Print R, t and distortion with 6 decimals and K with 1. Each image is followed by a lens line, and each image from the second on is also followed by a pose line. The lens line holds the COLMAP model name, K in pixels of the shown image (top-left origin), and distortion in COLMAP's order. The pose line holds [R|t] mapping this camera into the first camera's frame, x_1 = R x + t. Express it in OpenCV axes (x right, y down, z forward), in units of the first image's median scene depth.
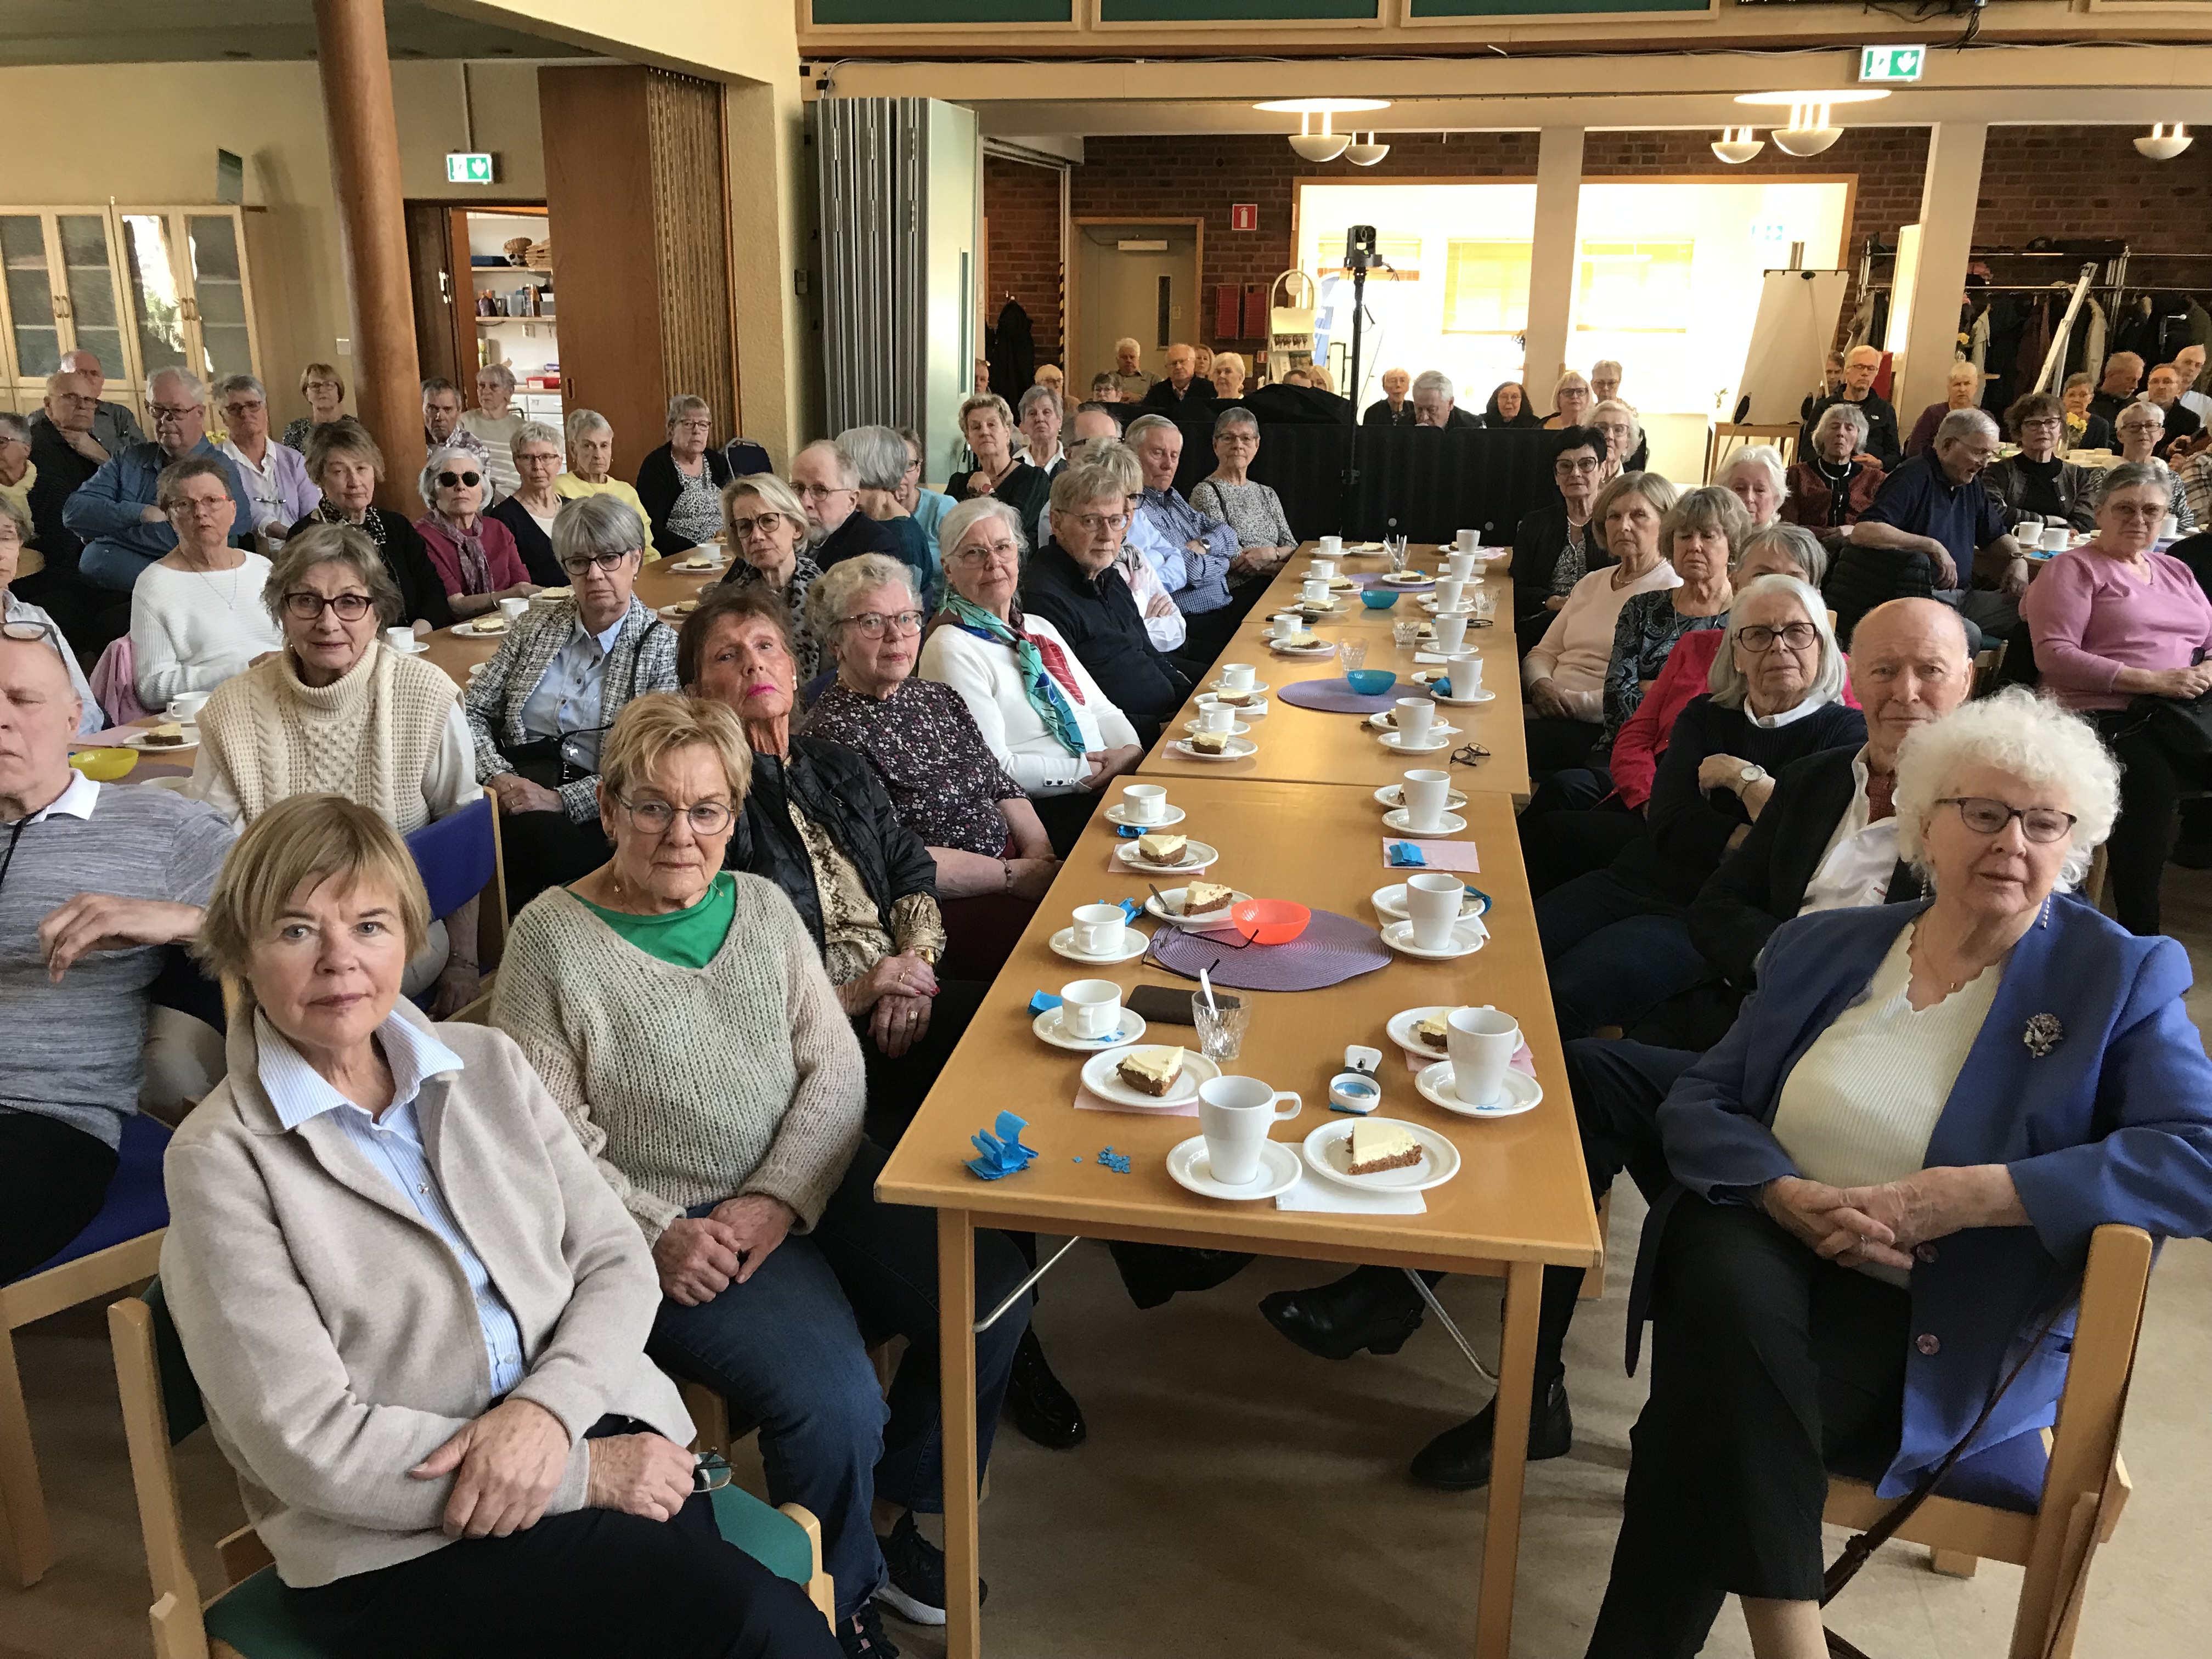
lens RADIAL K [[1829.2, 0, 1103.2], [0, 1829.2, 825.3], [0, 0, 1]] dist [0.022095, -0.011077]
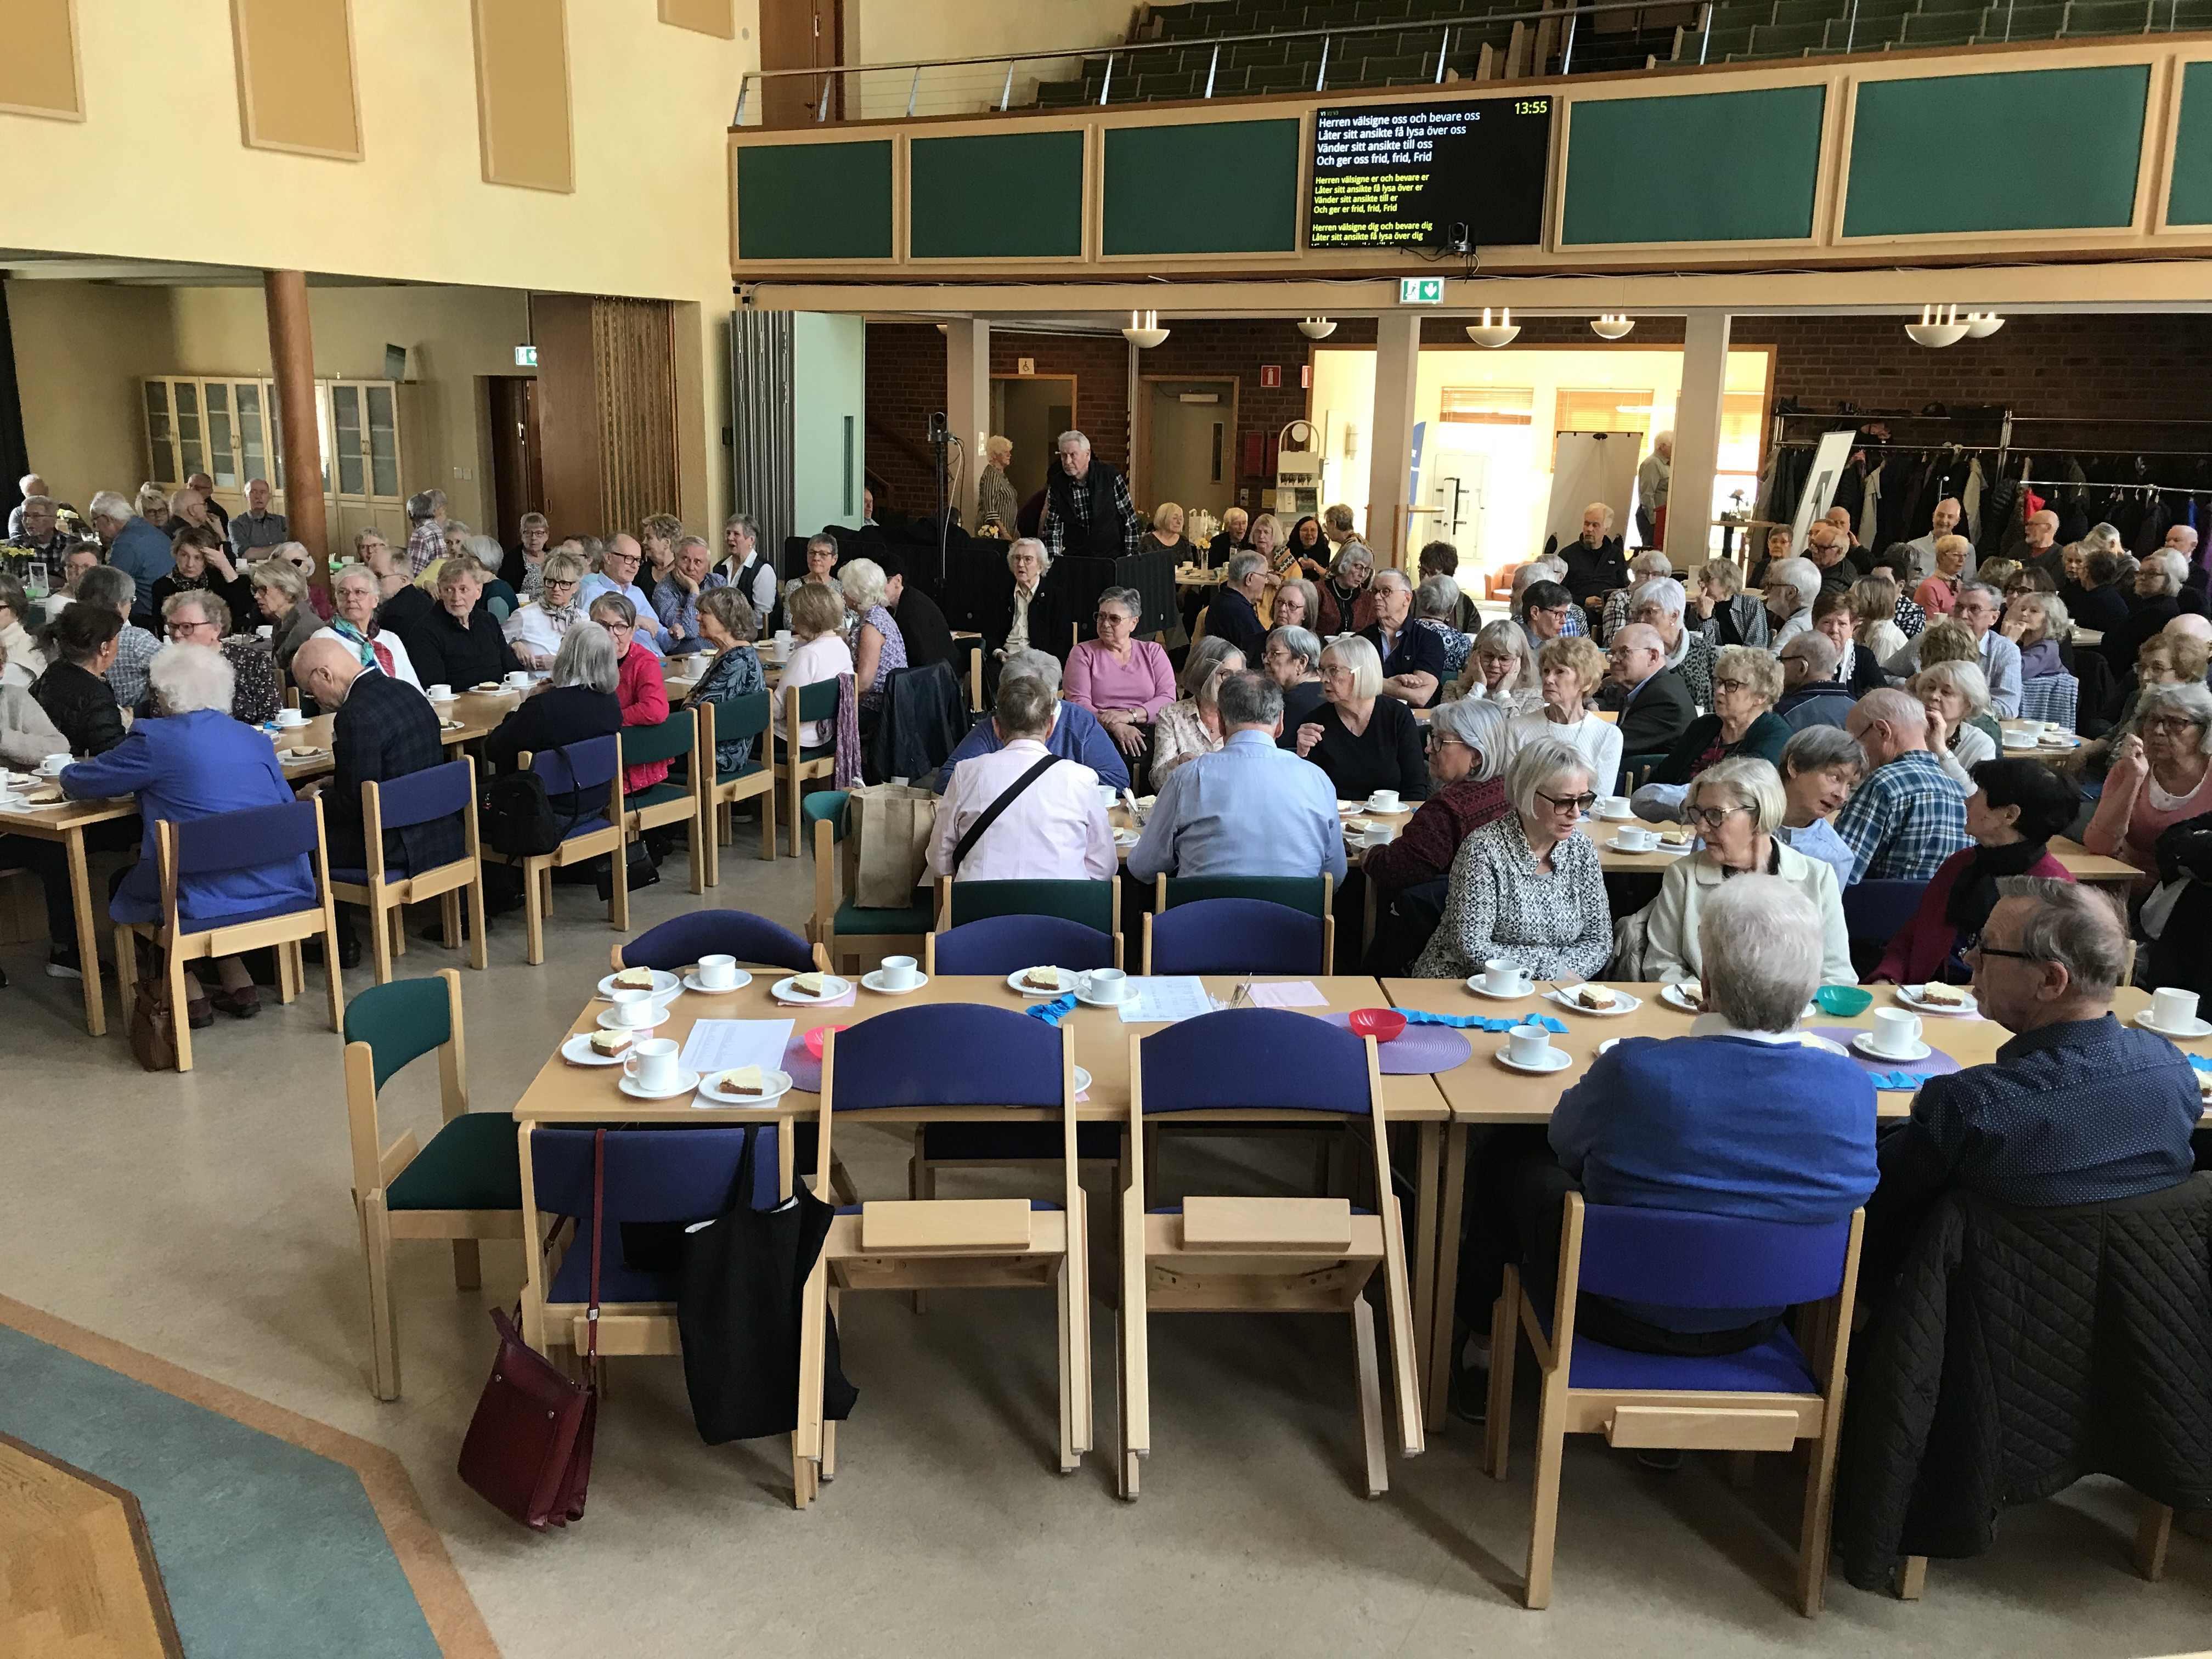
lens RADIAL K [[1829.2, 0, 1098.3], [0, 1829.2, 826.5], [0, 0, 1]] dist [0.022095, -0.011077]
pose [[0.960659, 0.071363, -0.268405, 0.341517], [-0.087292, 0.995032, -0.047873, 0.030095], [0.263655, 0.069420, 0.962116, -0.174108]]
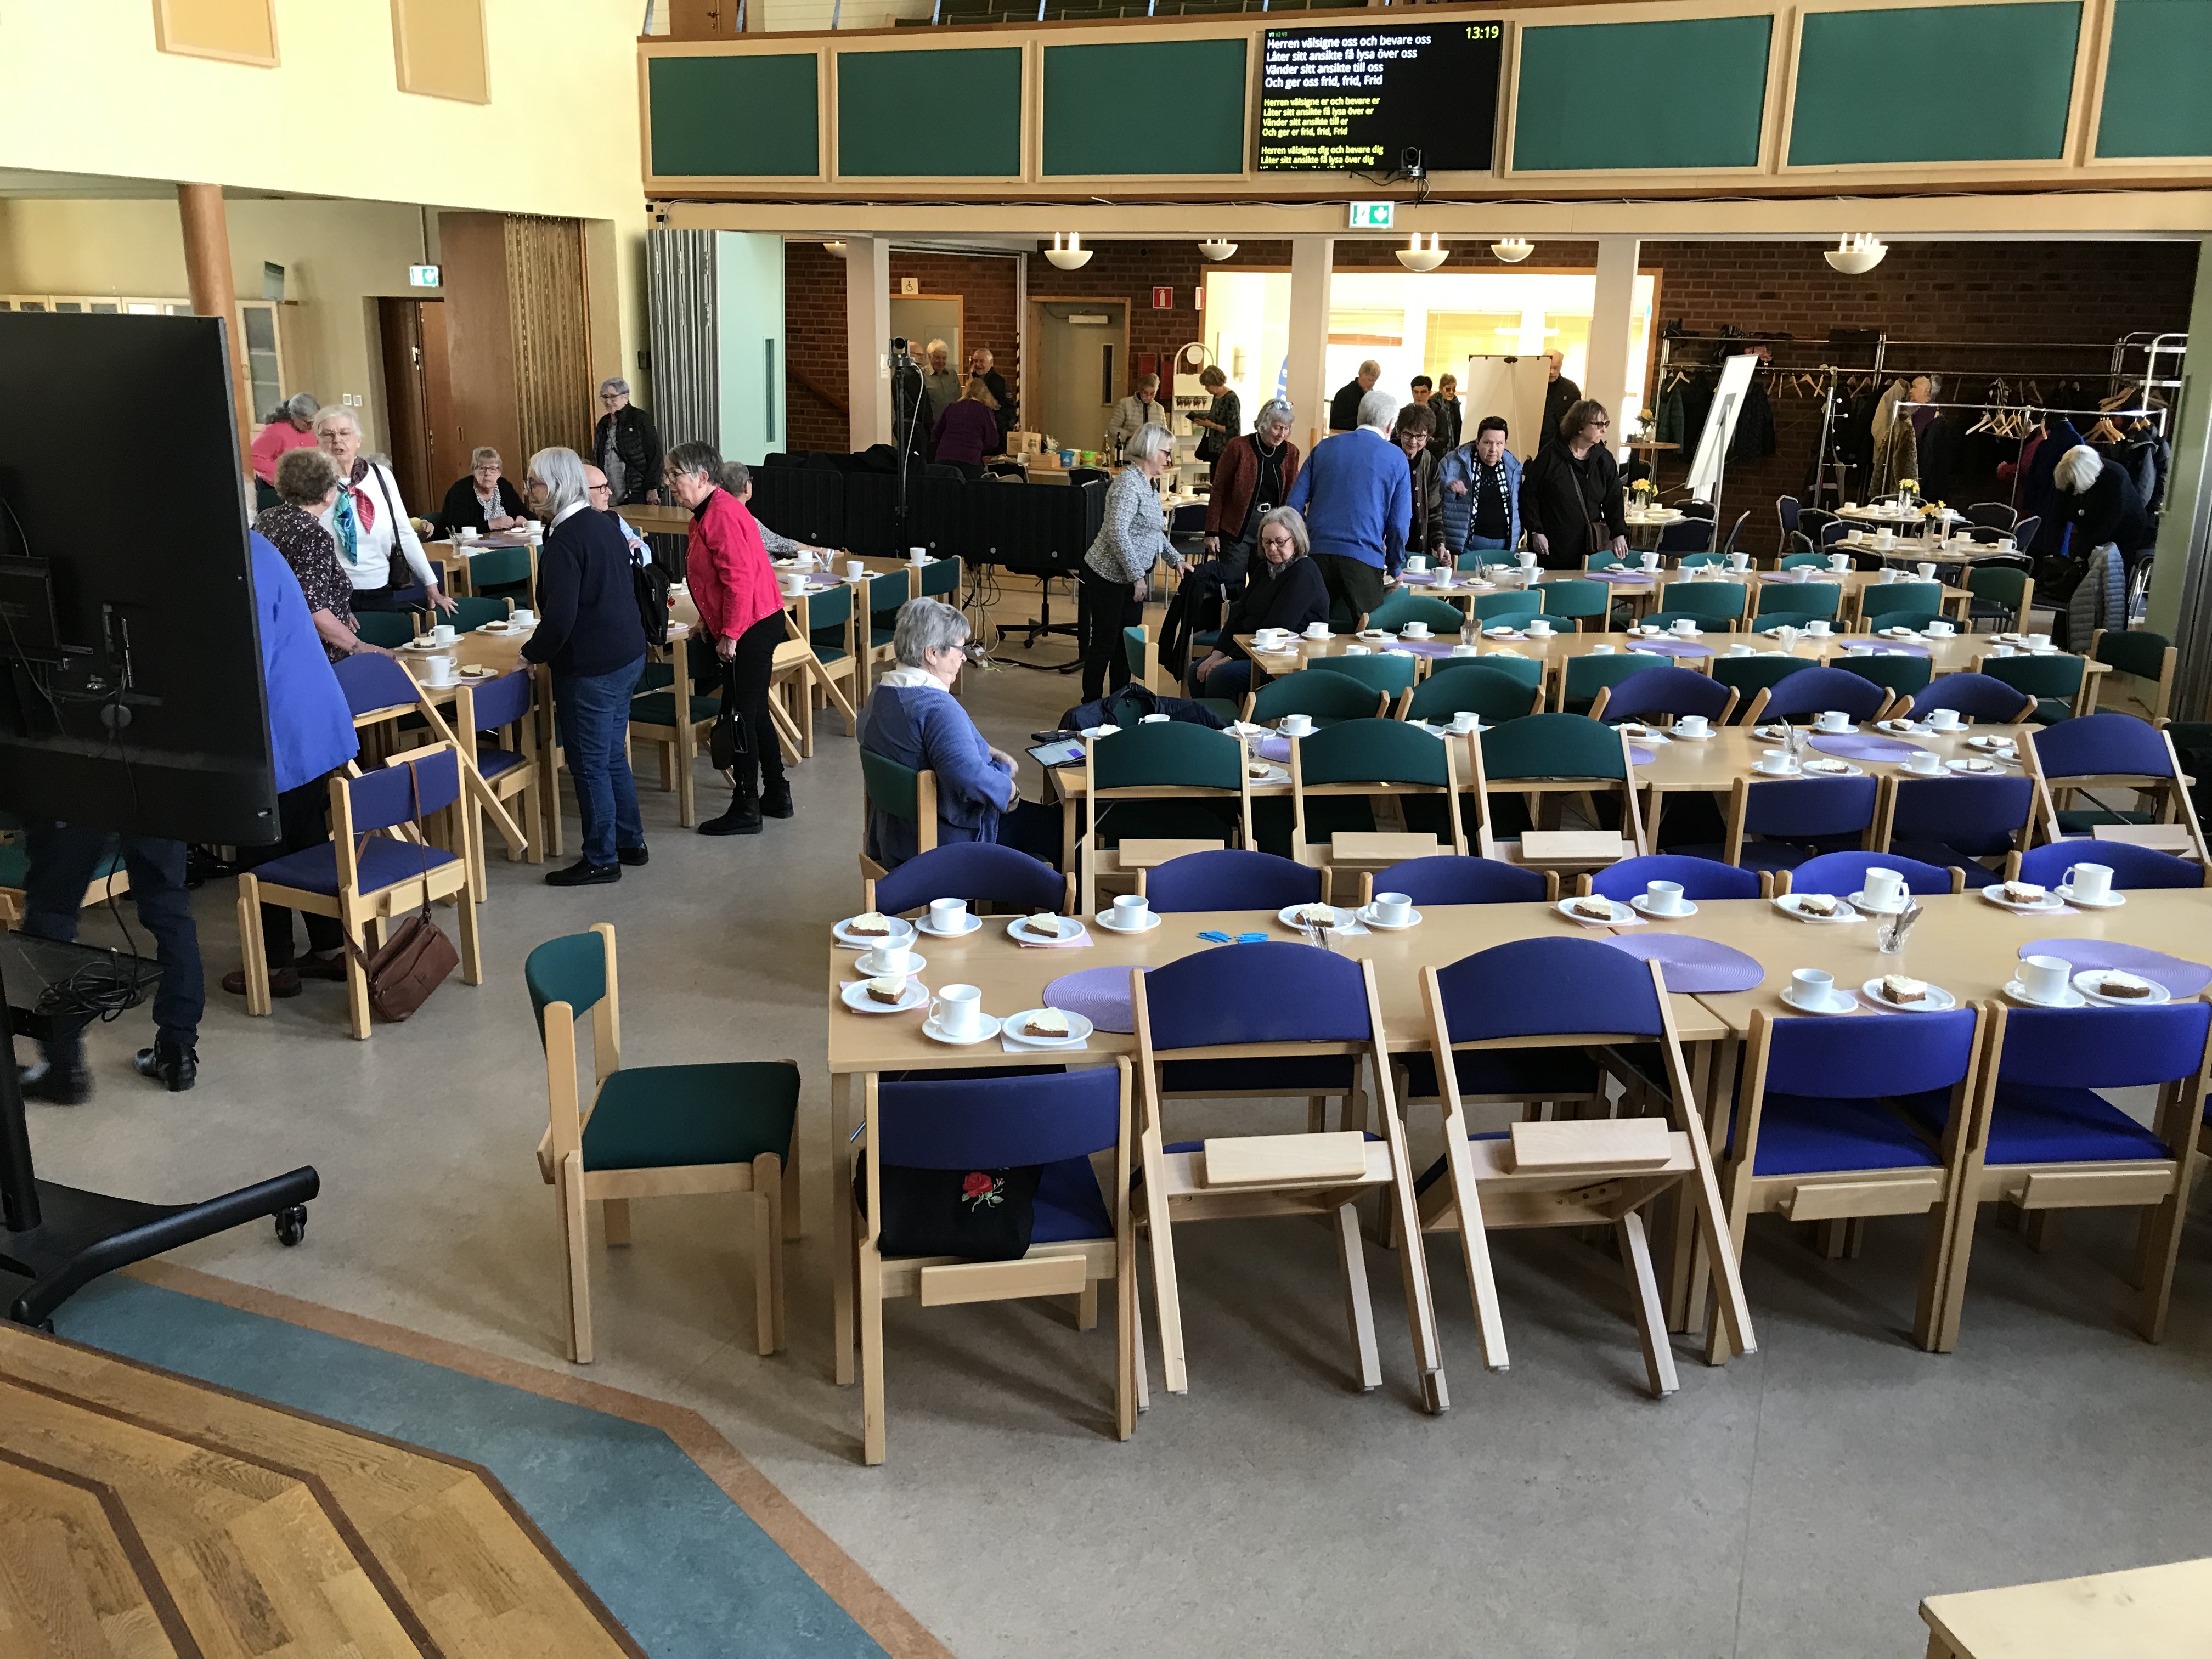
lens RADIAL K [[1829.2, 0, 1102.4], [0, 1829.2, 819.2], [0, 0, 1]] dist [0.022095, -0.011077]
pose [[0.984577, 0.055600, -0.165884, 0.280488], [-0.059283, 0.998091, -0.017330, 0.032695], [0.164603, 0.026897, 0.985993, -0.189561]]
